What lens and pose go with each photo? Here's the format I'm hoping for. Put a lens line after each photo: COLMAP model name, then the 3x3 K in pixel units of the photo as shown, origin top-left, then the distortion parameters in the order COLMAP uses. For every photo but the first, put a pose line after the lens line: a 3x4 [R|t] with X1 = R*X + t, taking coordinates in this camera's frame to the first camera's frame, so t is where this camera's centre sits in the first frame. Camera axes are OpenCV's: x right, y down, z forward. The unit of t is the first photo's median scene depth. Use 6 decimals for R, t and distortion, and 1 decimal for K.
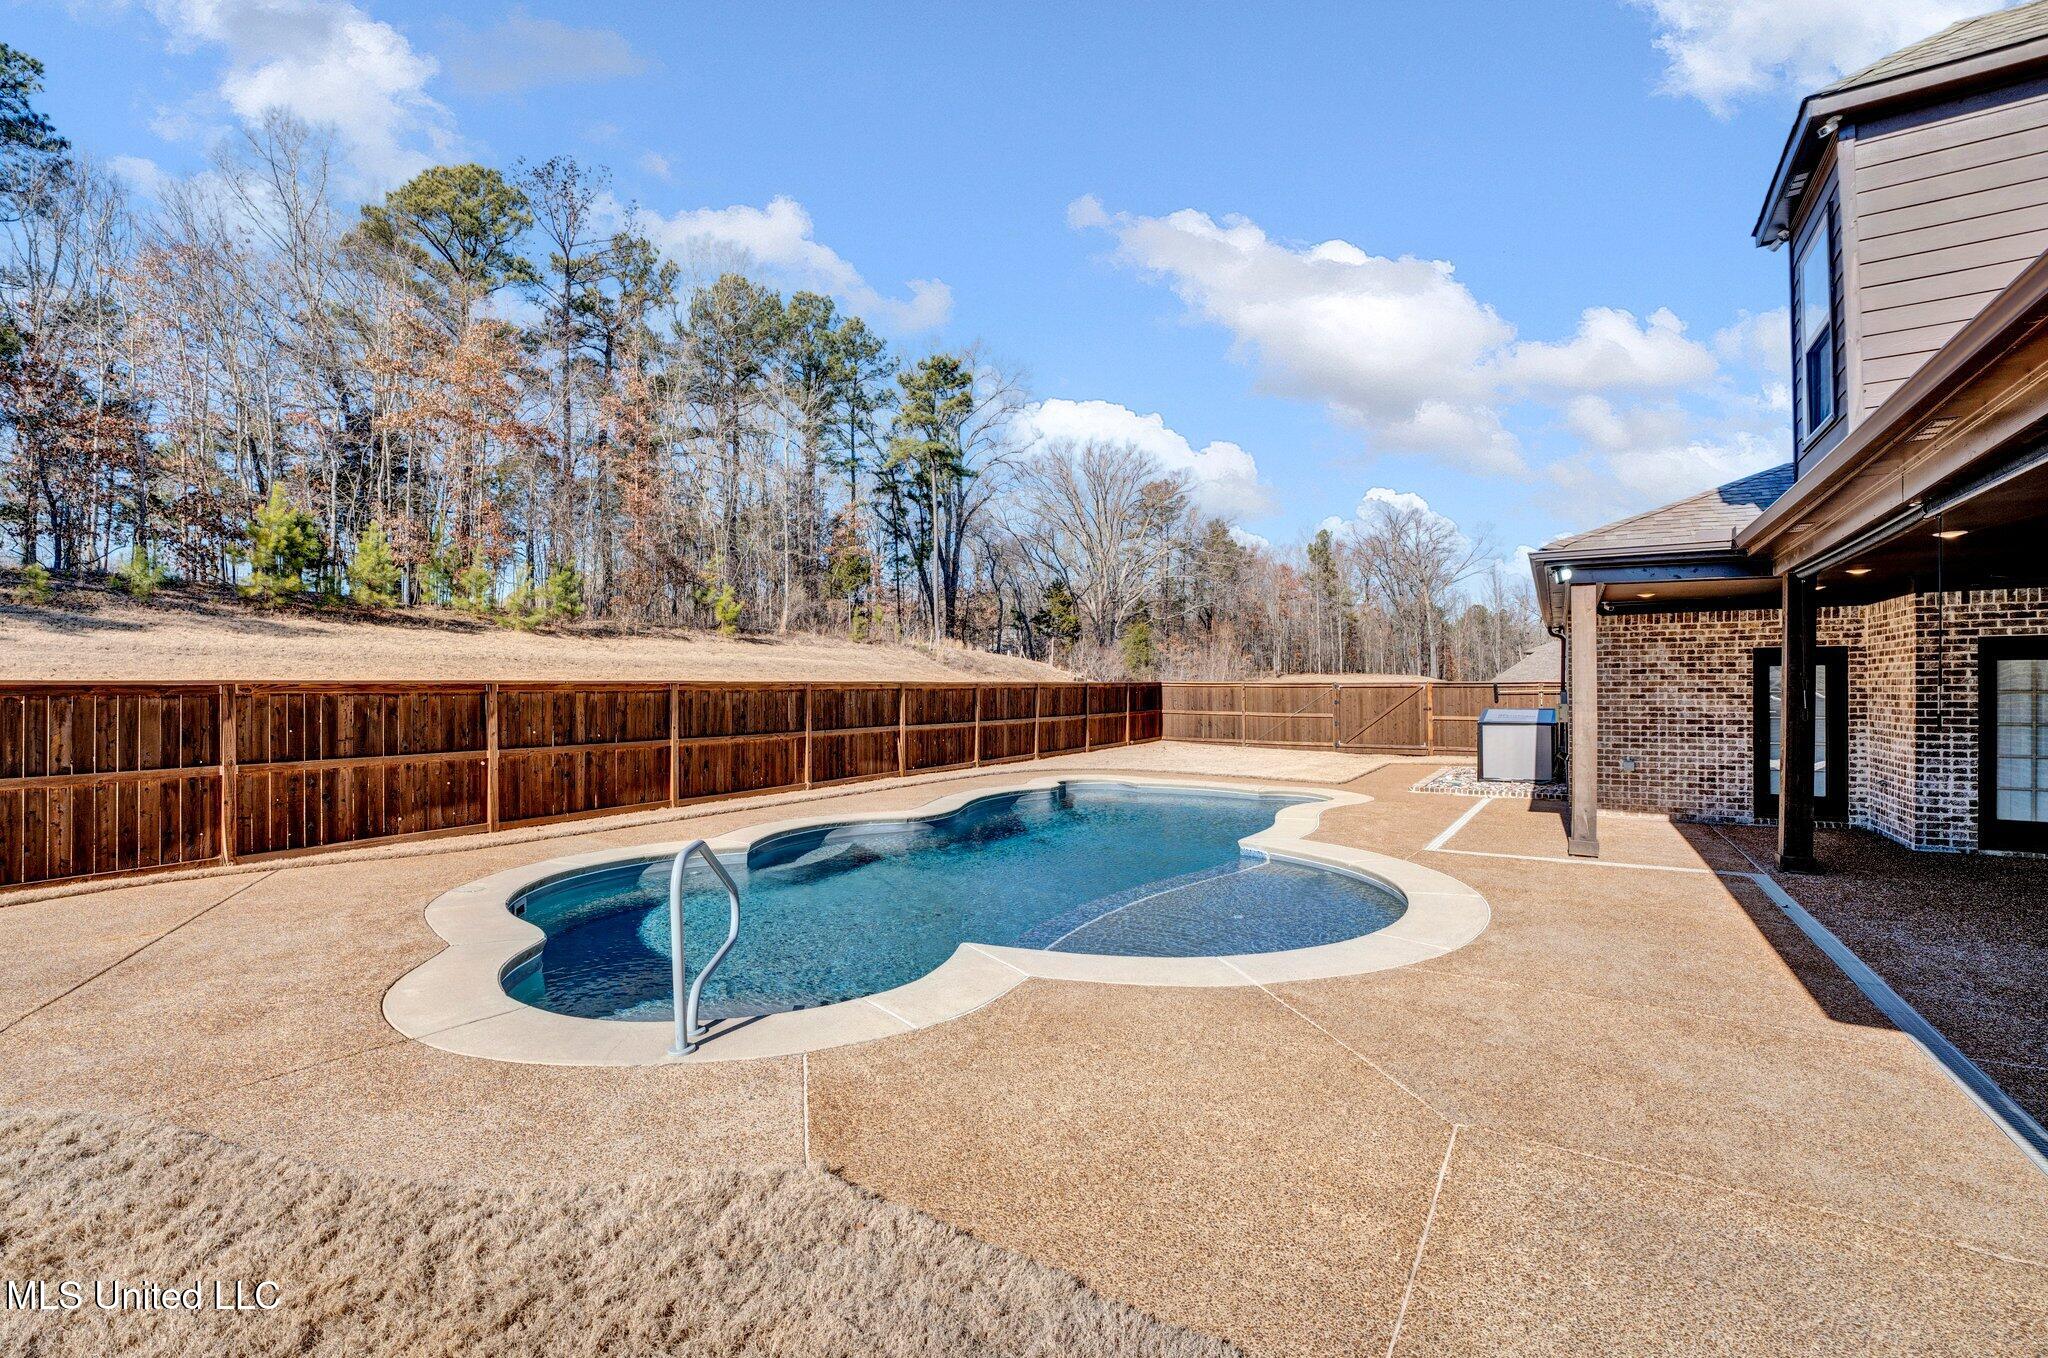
lens RADIAL K [[876.1, 0, 1018.3], [0, 876.1, 686.6], [0, 0, 1]] dist [-0.035608, 0.006791]
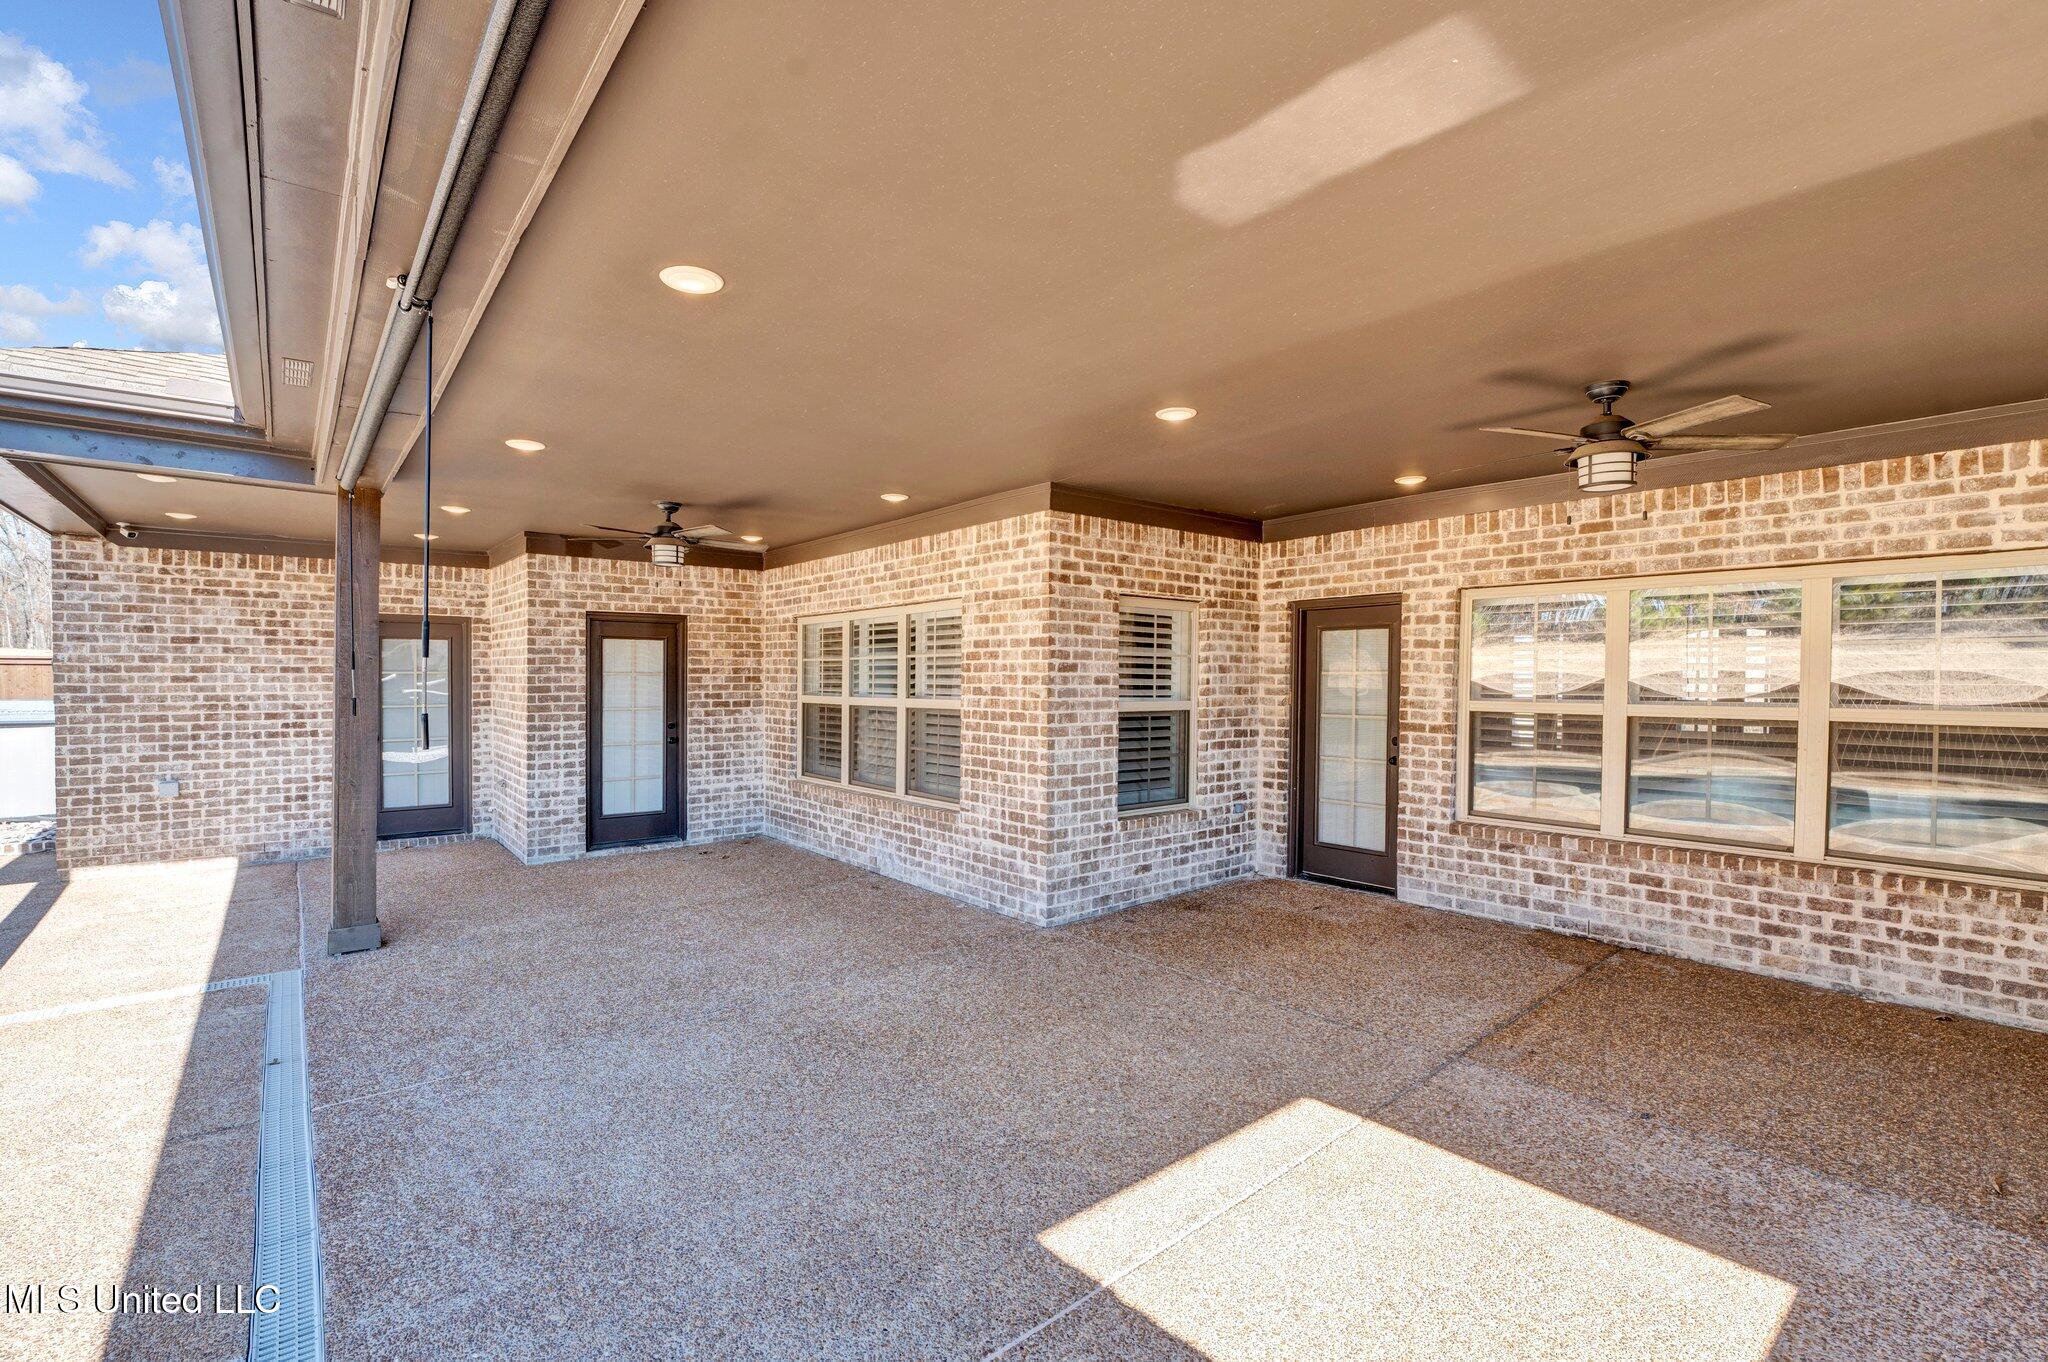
lens RADIAL K [[899.5, 0, 1012.1], [0, 899.5, 688.9], [0, 0, 1]] dist [-0.019234, 0.000030]
pose [[0.316350, -0.011164, 0.948577, 0.316842], [-0.010492, 0.999828, 0.015267, 0.002539], [-0.948585, -0.014782, 0.316179, 0.230521]]
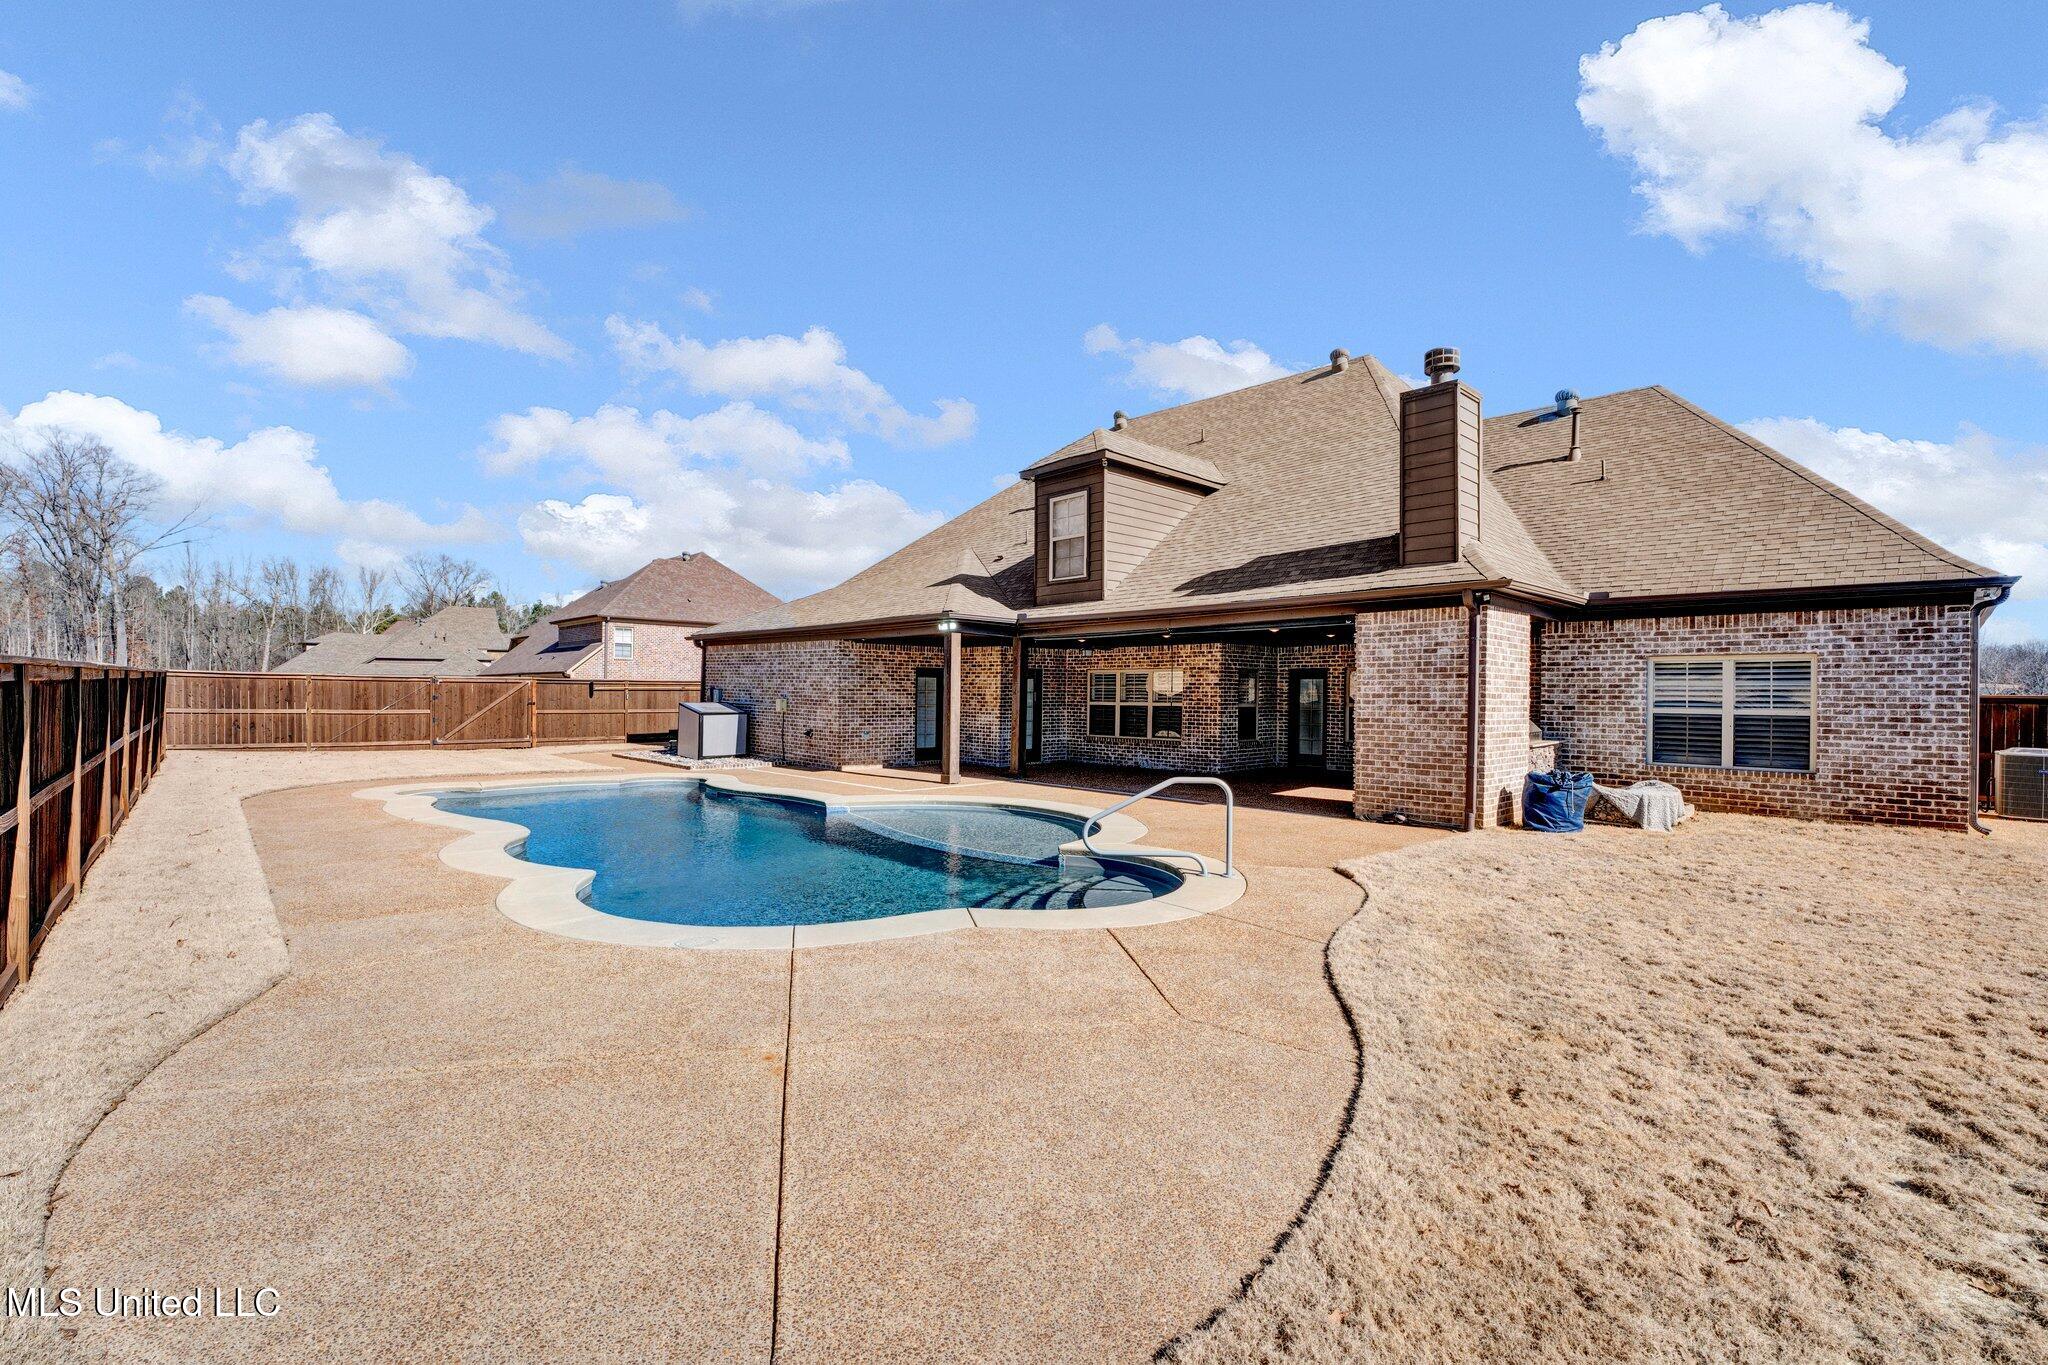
lens RADIAL K [[880.7, 0, 1015.2], [0, 880.7, 696.4], [0, 0, 1]] dist [-0.033268, 0.007245]
pose [[0.238523, -0.002197, 0.971134, -0.905902], [-0.016423, 0.999845, 0.006296, 0.001292], [-0.970998, -0.017451, 0.238450, 0.363319]]
